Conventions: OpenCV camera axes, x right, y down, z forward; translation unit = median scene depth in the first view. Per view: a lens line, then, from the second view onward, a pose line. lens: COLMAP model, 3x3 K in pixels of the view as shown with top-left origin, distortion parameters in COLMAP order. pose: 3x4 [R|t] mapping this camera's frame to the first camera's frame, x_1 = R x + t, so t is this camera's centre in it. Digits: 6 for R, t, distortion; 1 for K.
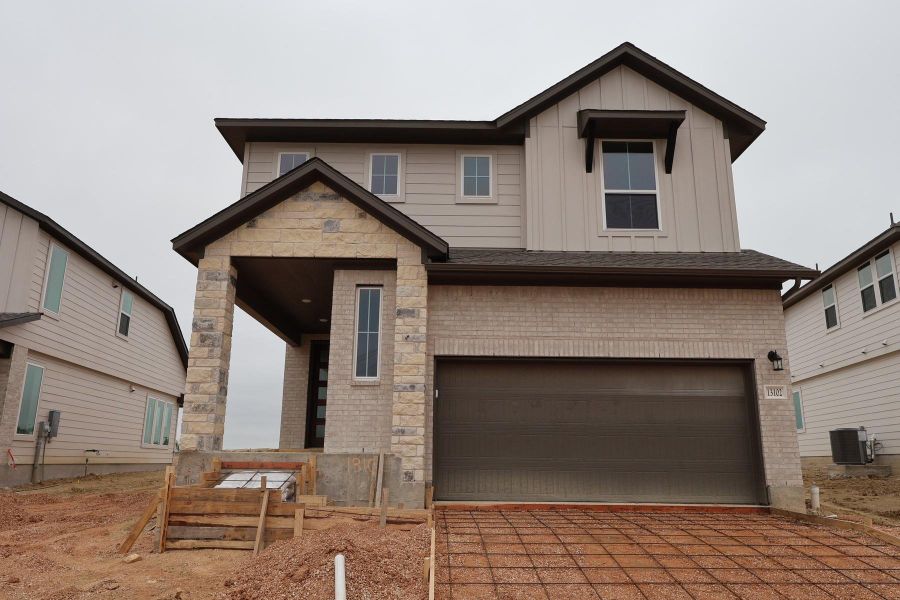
lens RADIAL K [[654.3, 0, 450.0], [0, 654.3, 300.0], [0, 0, 1]] dist [-0.000512, 0.000668]
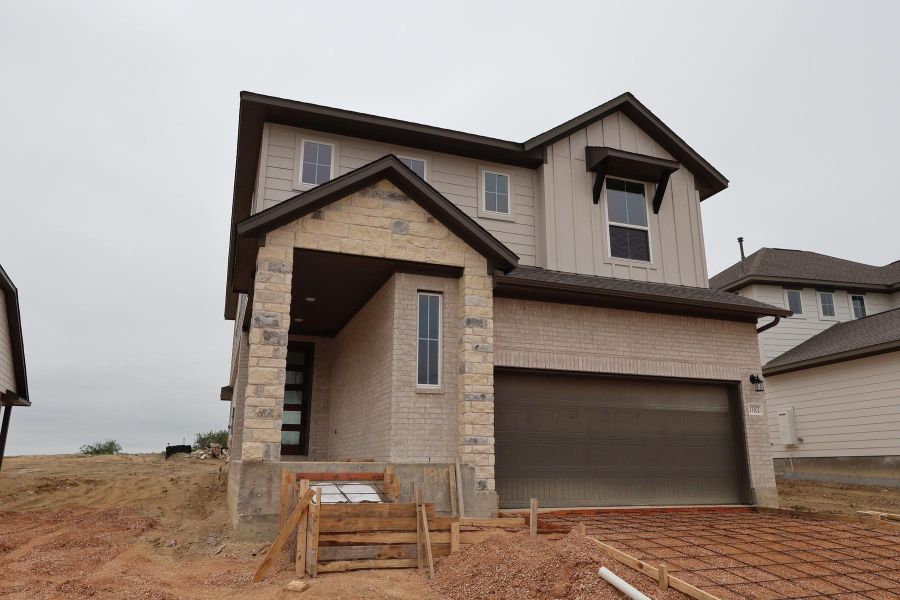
lens RADIAL K [[638.2, 0, 450.0], [0, 638.2, 300.0], [0, 0, 1]] dist [-0.000190, -0.000869]
pose [[0.939785, 0.079260, 0.332448, -0.423926], [-0.075588, 0.996851, -0.023984, 0.011445], [-0.333302, -0.002590, 0.942816, 0.085710]]
